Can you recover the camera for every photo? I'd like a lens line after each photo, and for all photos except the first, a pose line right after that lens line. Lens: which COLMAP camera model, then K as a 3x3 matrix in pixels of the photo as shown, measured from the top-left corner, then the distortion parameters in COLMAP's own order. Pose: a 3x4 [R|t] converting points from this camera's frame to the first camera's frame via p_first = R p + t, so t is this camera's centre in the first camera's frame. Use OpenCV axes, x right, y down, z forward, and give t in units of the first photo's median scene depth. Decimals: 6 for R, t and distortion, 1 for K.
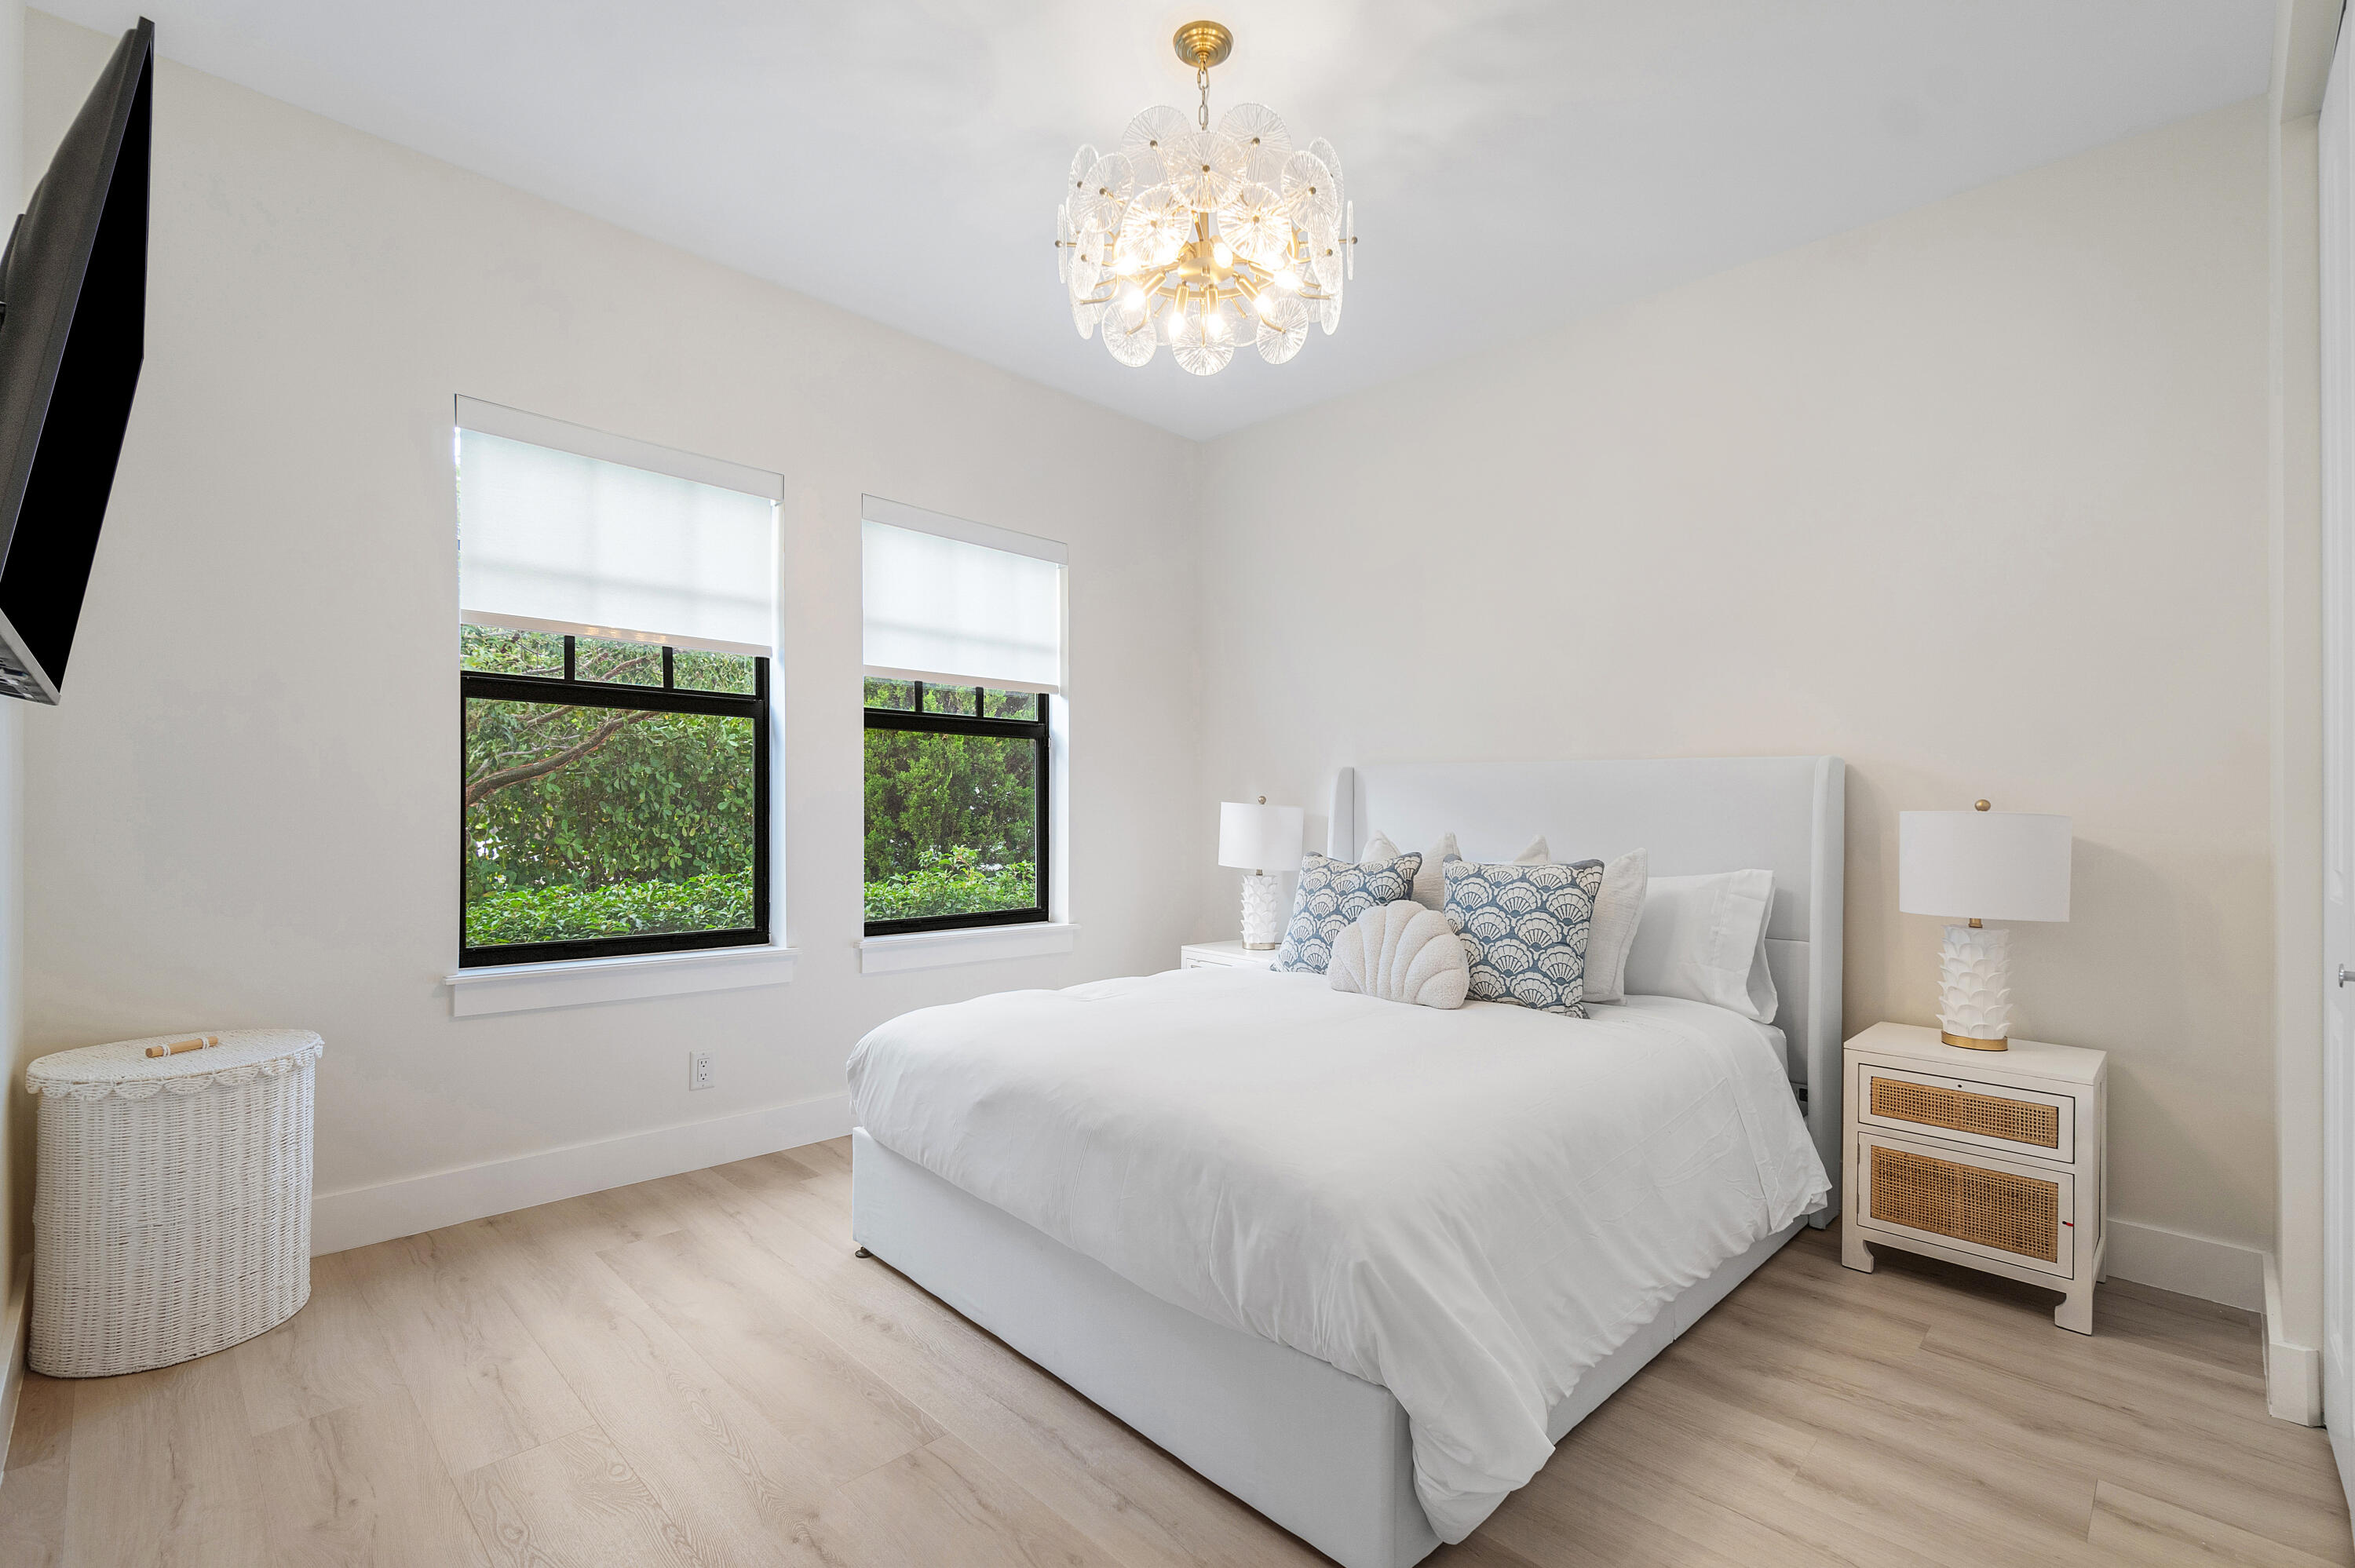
lens RADIAL K [[1054.7, 0, 1177.5], [0, 1054.7, 784.0], [0, 0, 1]] dist [-0.003069, -0.000412]
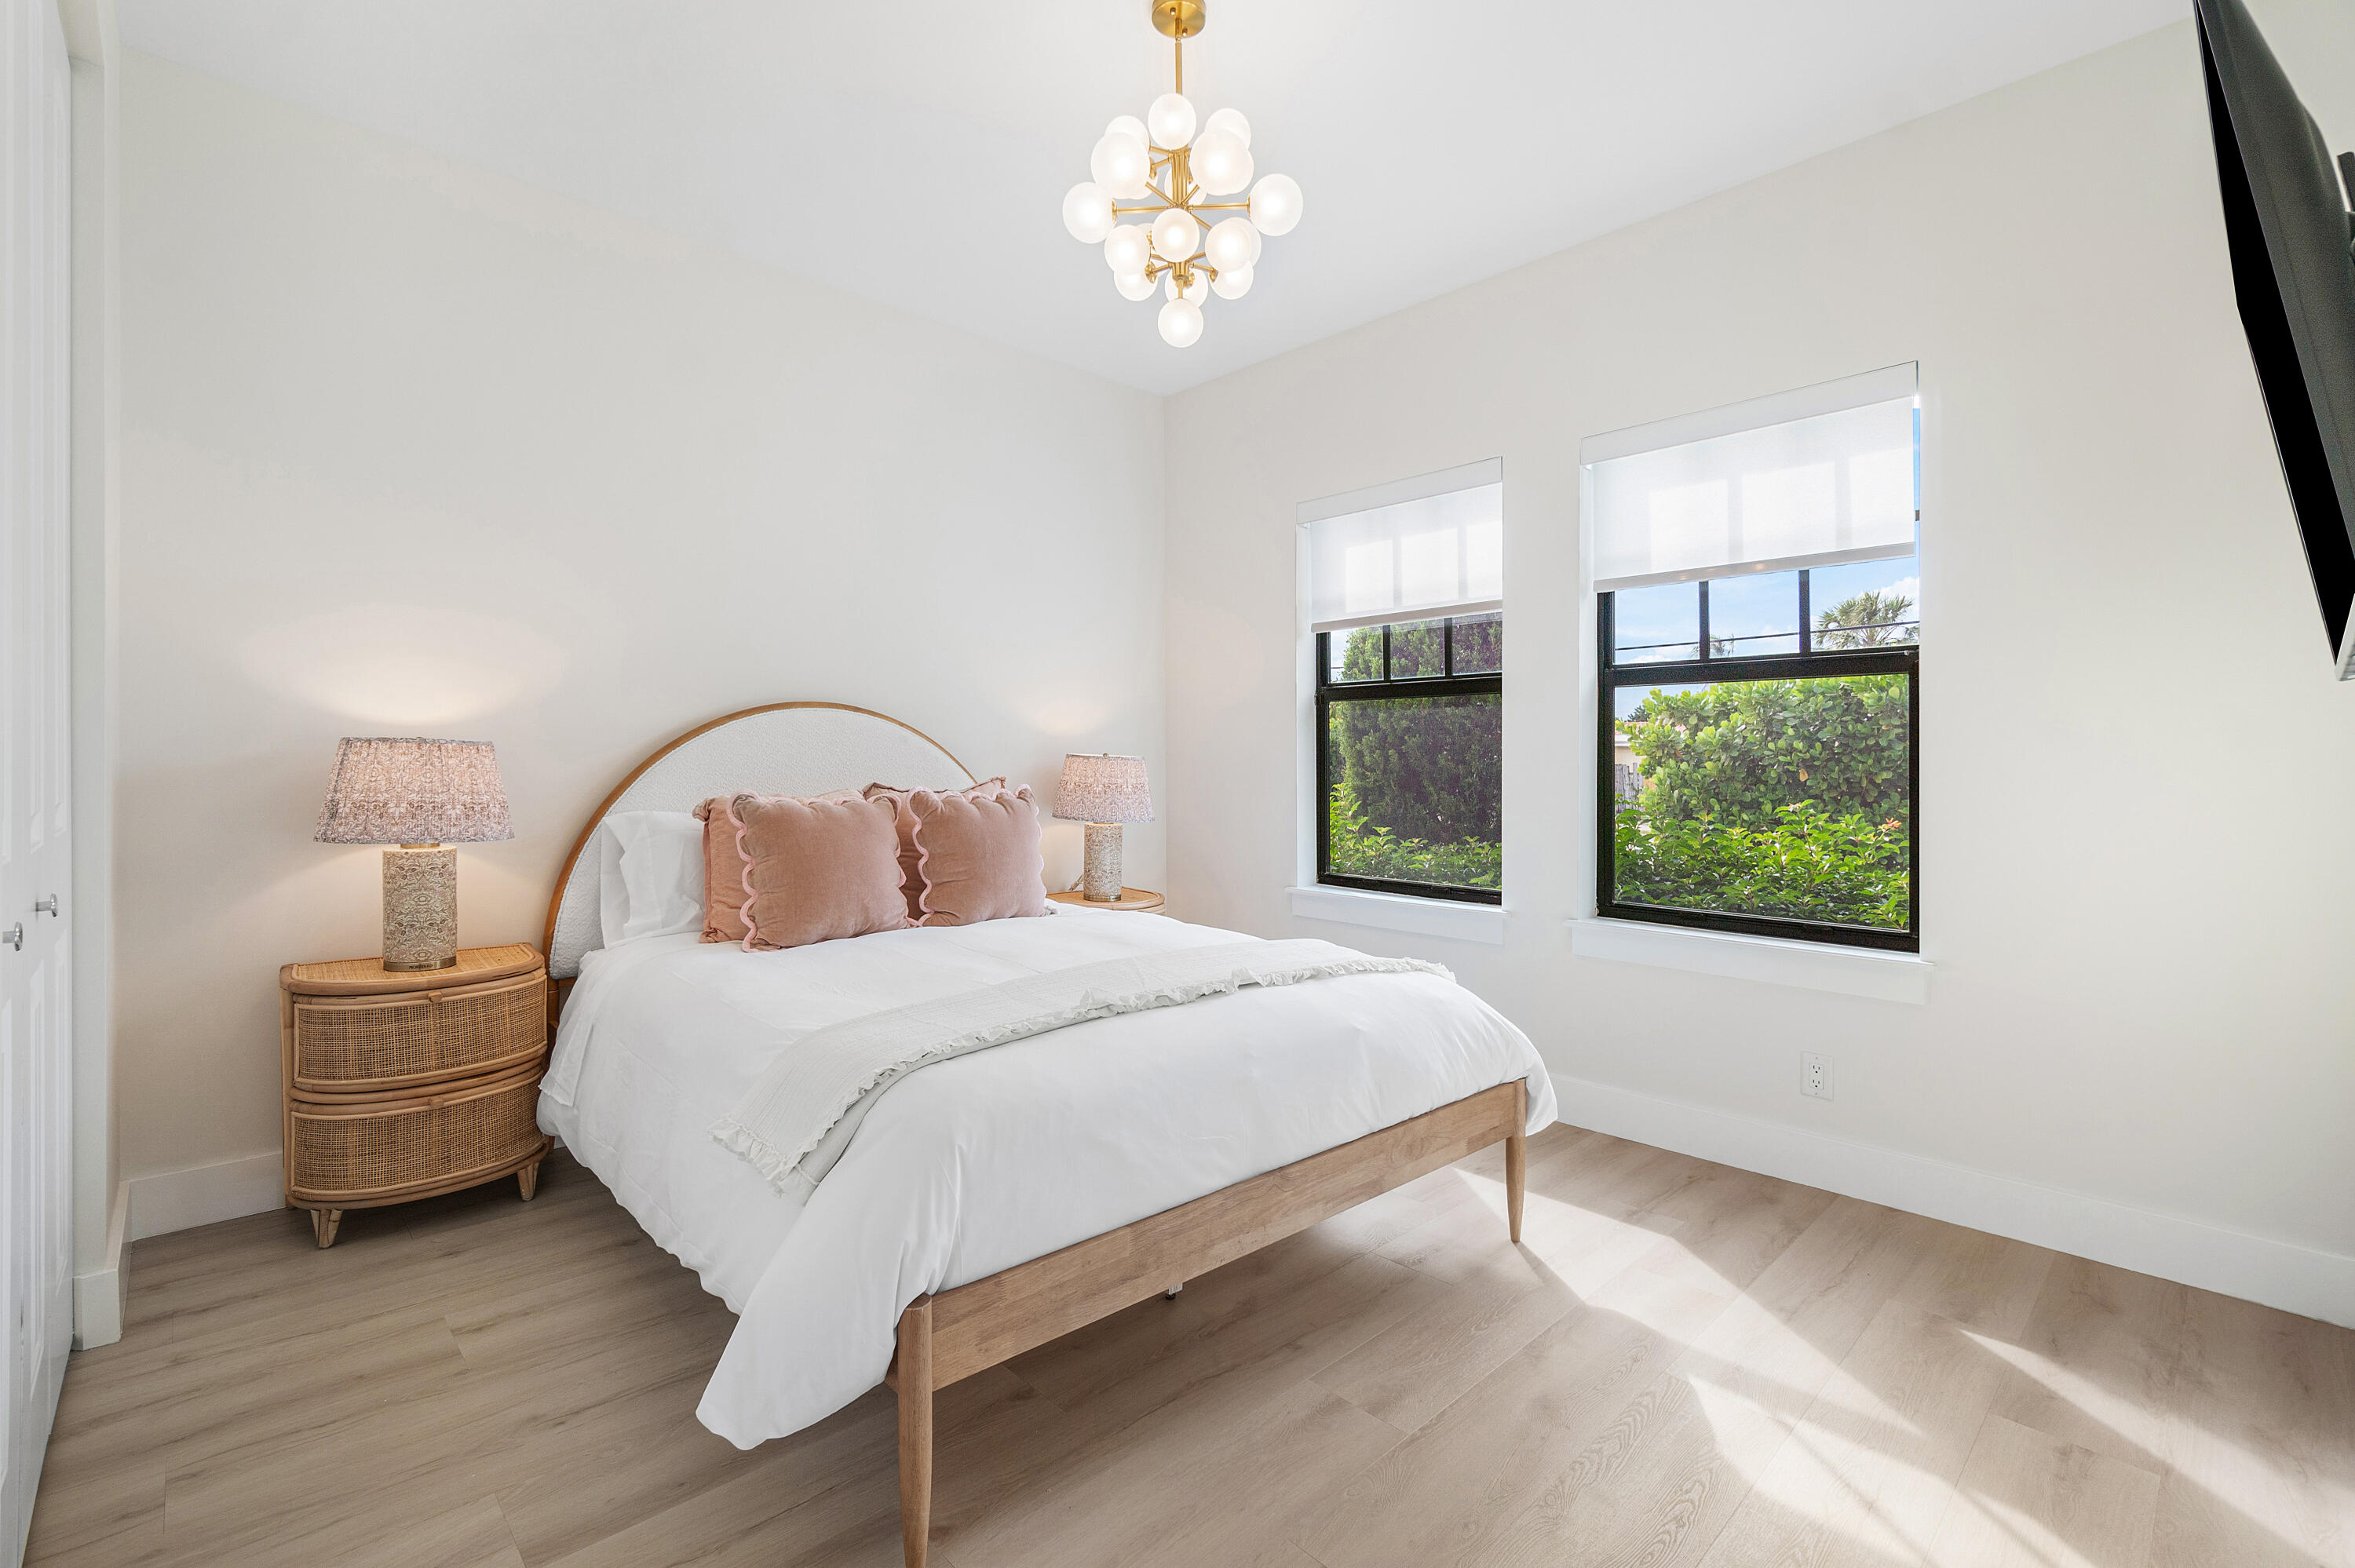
lens RADIAL K [[1054.7, 0, 1177.5], [0, 1054.7, 784.0], [0, 0, 1]] dist [-0.003069, -0.000412]
pose [[-0.030381, -0.003200, -0.999533, 0.560184], [0.011122, 0.999932, -0.003539, 0.026200], [0.999477, -0.011225, -0.030343, 0.605866]]
